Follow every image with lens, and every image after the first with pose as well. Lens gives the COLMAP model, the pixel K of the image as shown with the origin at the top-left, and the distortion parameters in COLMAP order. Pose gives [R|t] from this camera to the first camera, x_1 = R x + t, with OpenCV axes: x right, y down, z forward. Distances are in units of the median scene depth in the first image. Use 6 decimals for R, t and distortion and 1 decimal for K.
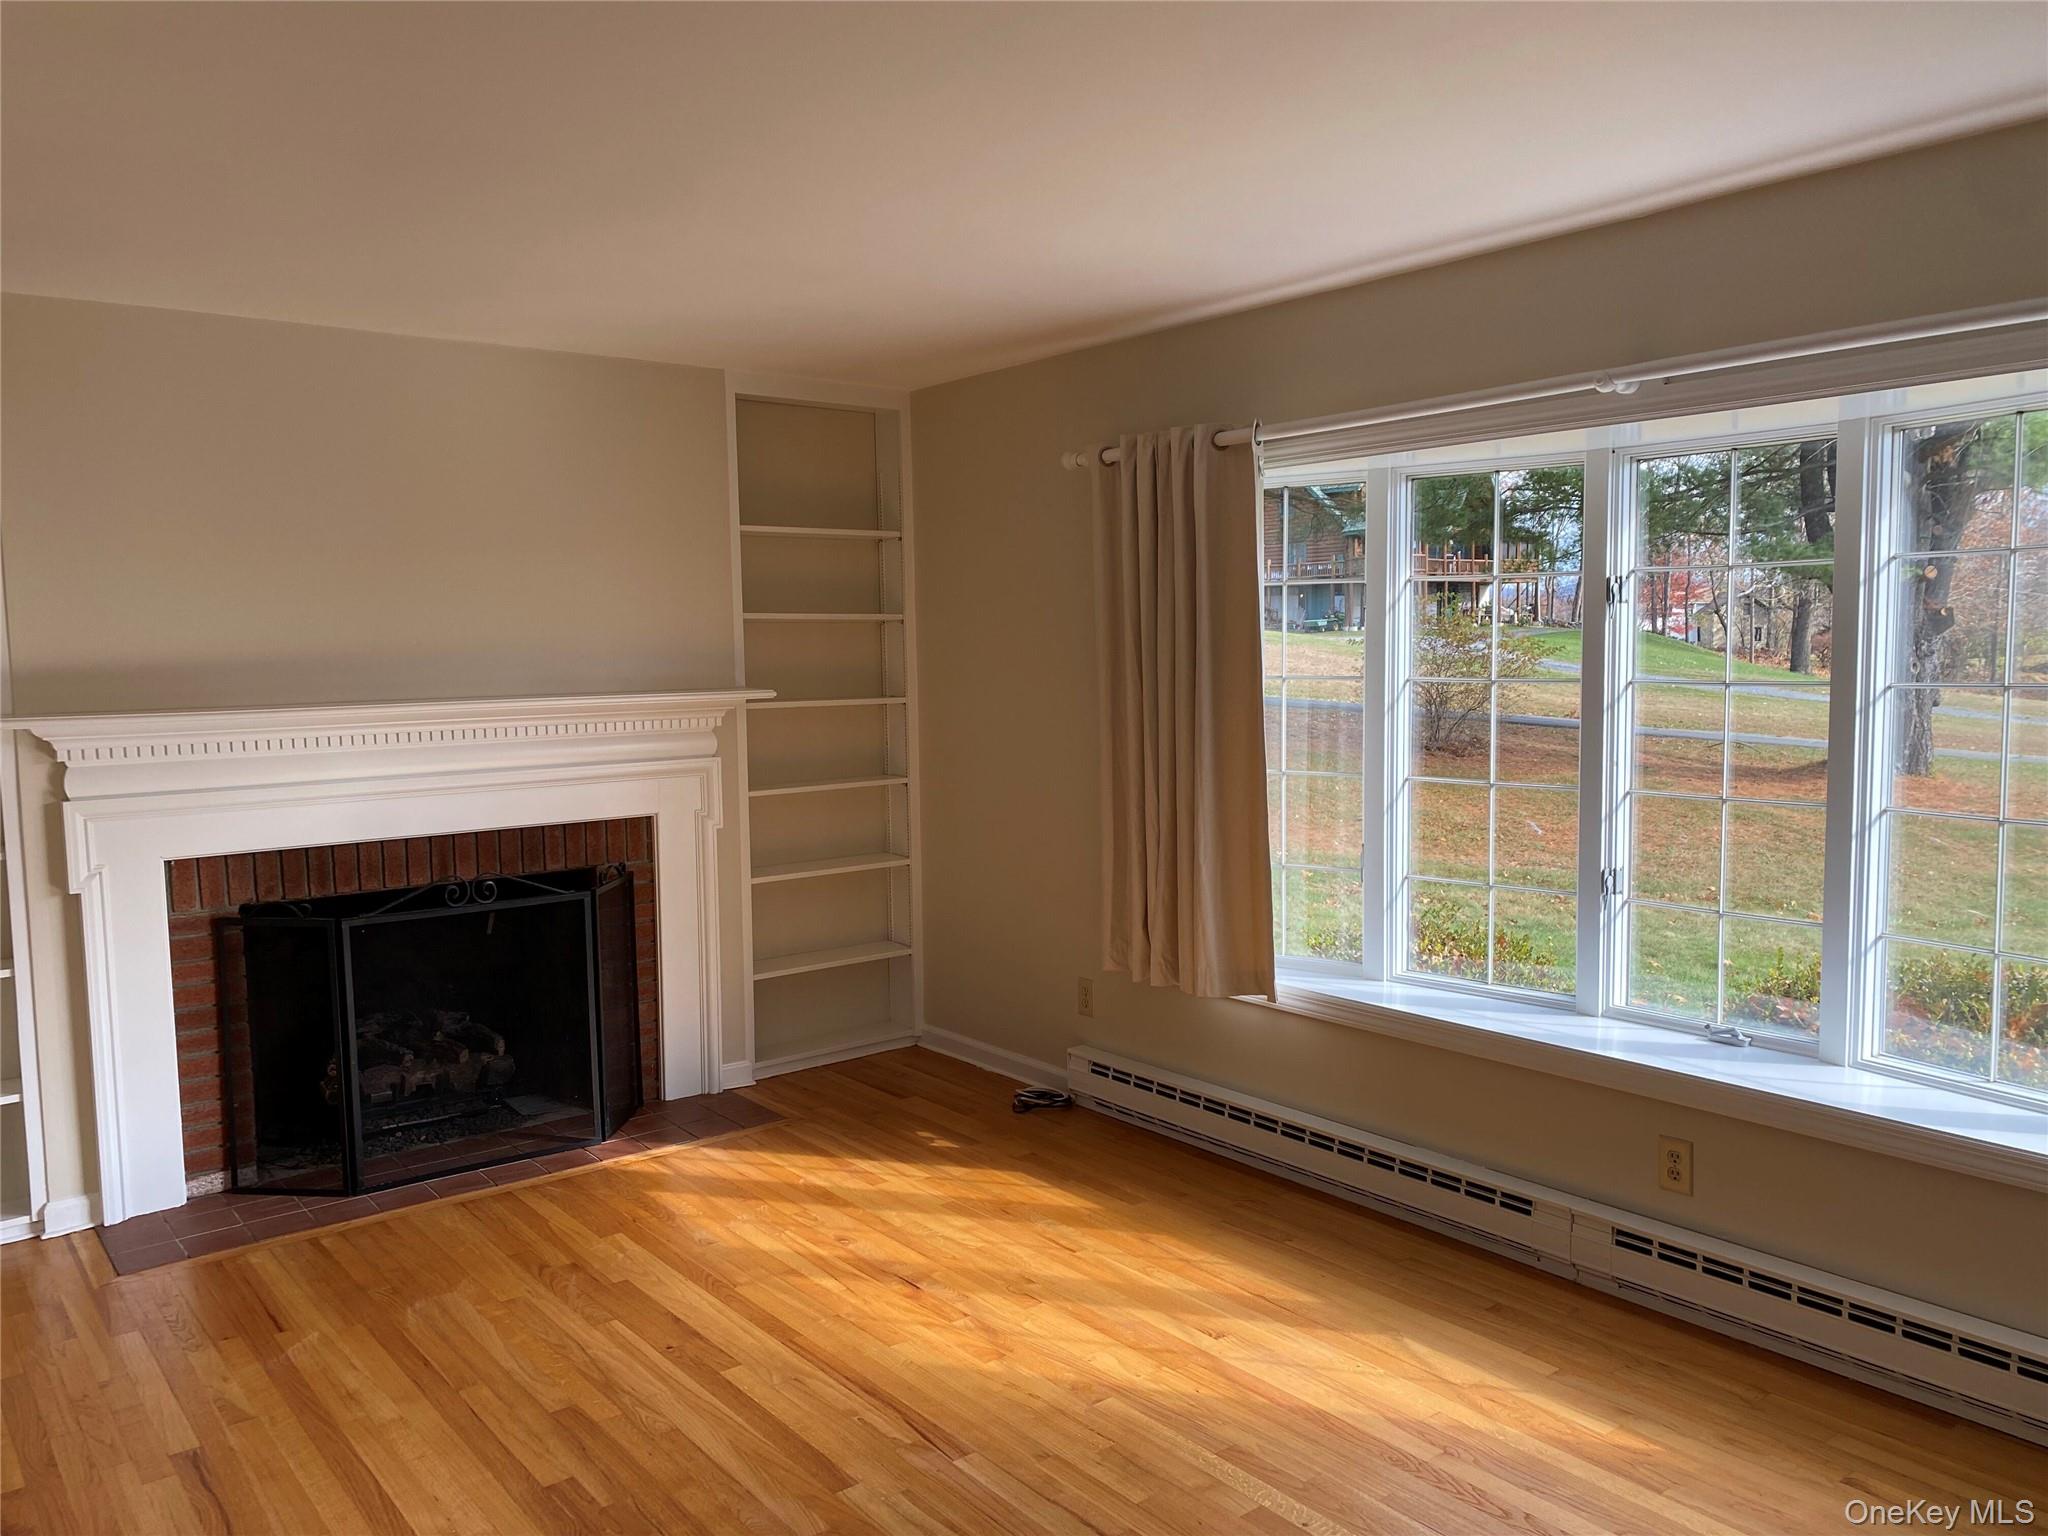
lens RADIAL K [[1557.3, 0, 1006.7], [0, 1557.3, 765.3], [0, 0, 1]] dist [0.037082, -0.030814]
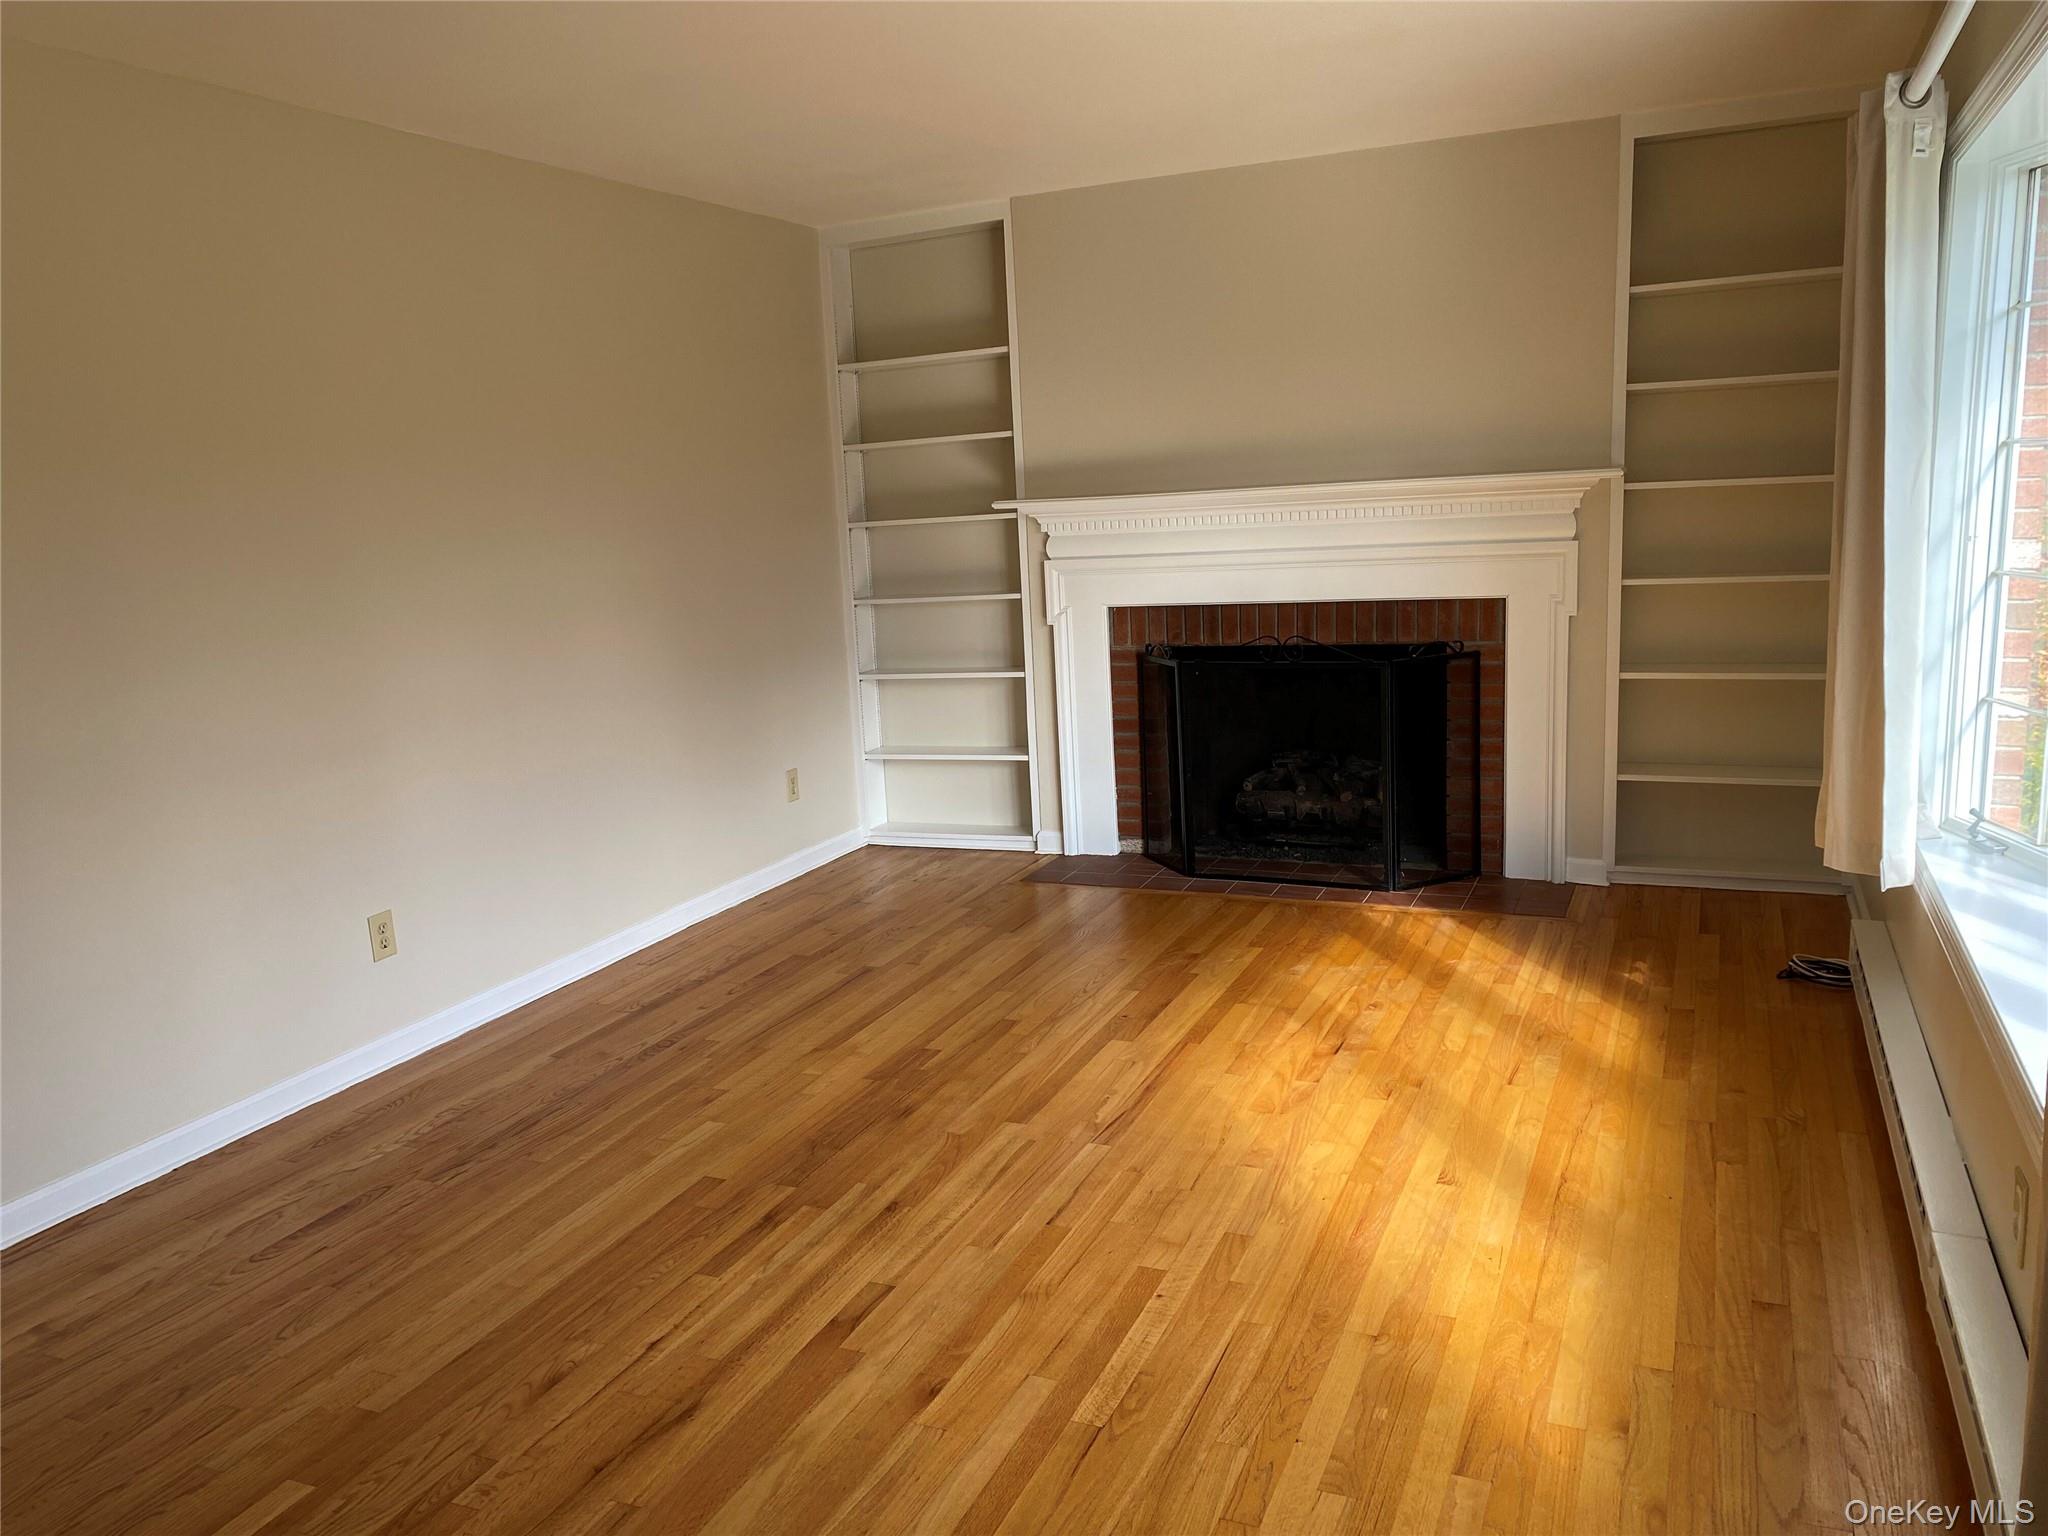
lens RADIAL K [[1557.3, 0, 1003.3], [0, 1557.3, 773.0], [0, 0, 1]] dist [0.037082, -0.030814]
pose [[0.449250, 0.154438, -0.879957, 0.634162], [-0.027617, 0.986876, 0.159104, -0.009852], [0.892979, -0.047175, 0.447619, 0.295432]]
